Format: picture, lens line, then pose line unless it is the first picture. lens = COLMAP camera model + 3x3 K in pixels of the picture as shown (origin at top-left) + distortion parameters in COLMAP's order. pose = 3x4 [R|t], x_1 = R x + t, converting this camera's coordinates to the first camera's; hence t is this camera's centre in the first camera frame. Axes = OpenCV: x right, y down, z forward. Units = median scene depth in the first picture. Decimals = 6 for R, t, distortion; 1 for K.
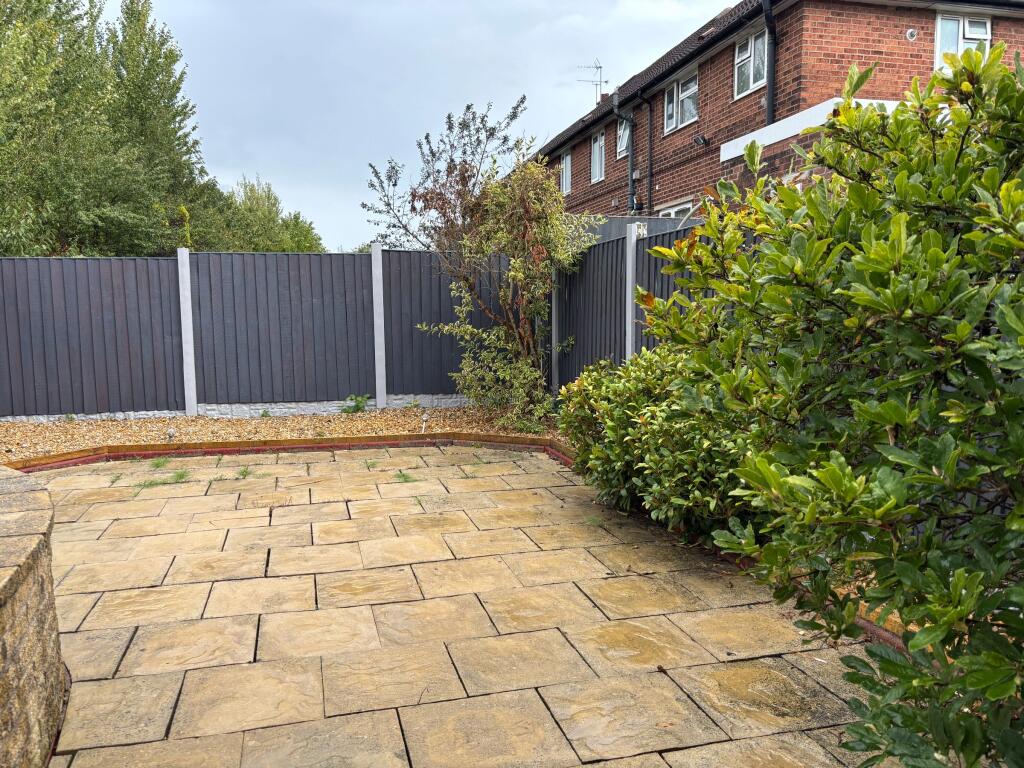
lens RADIAL K [[782.7, 0, 512.0], [0, 782.7, 384.0], [0, 0, 1]] dist [0.068868, -0.074083]
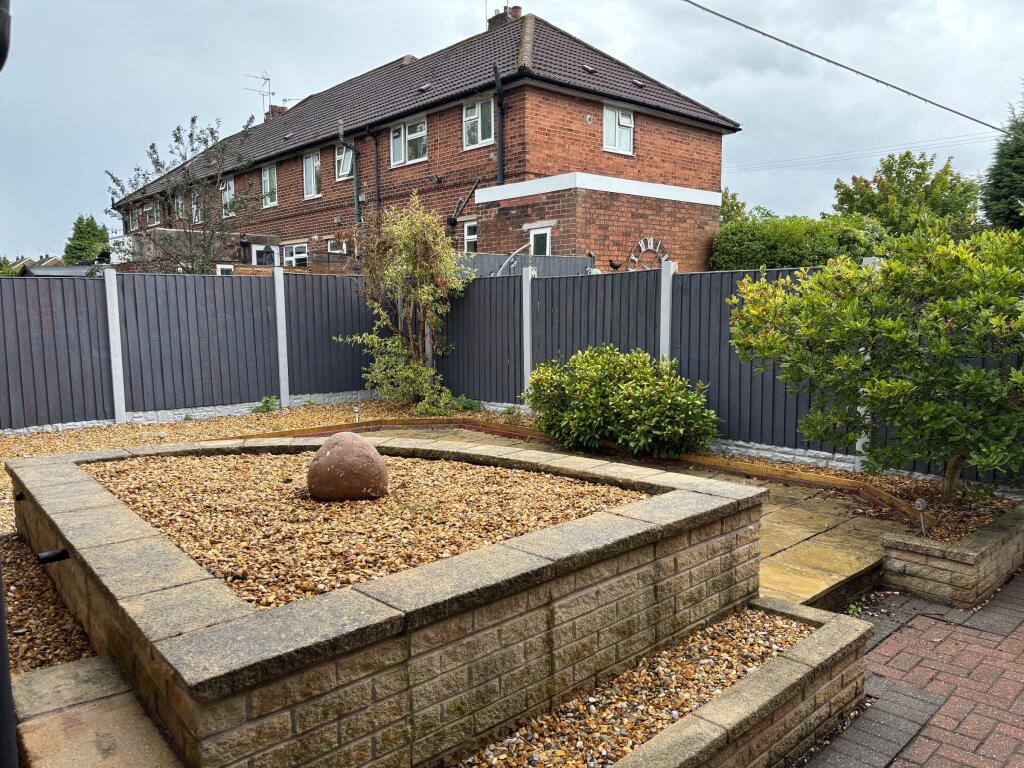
lens RADIAL K [[782.7, 0, 512.0], [0, 782.7, 384.0], [0, 0, 1]] dist [0.068868, -0.074083]
pose [[0.879375, -0.047059, 0.473799, -0.435592], [0.047114, 0.998820, 0.011761, -0.001457], [-0.473793, 0.011980, 0.880555, -0.211406]]
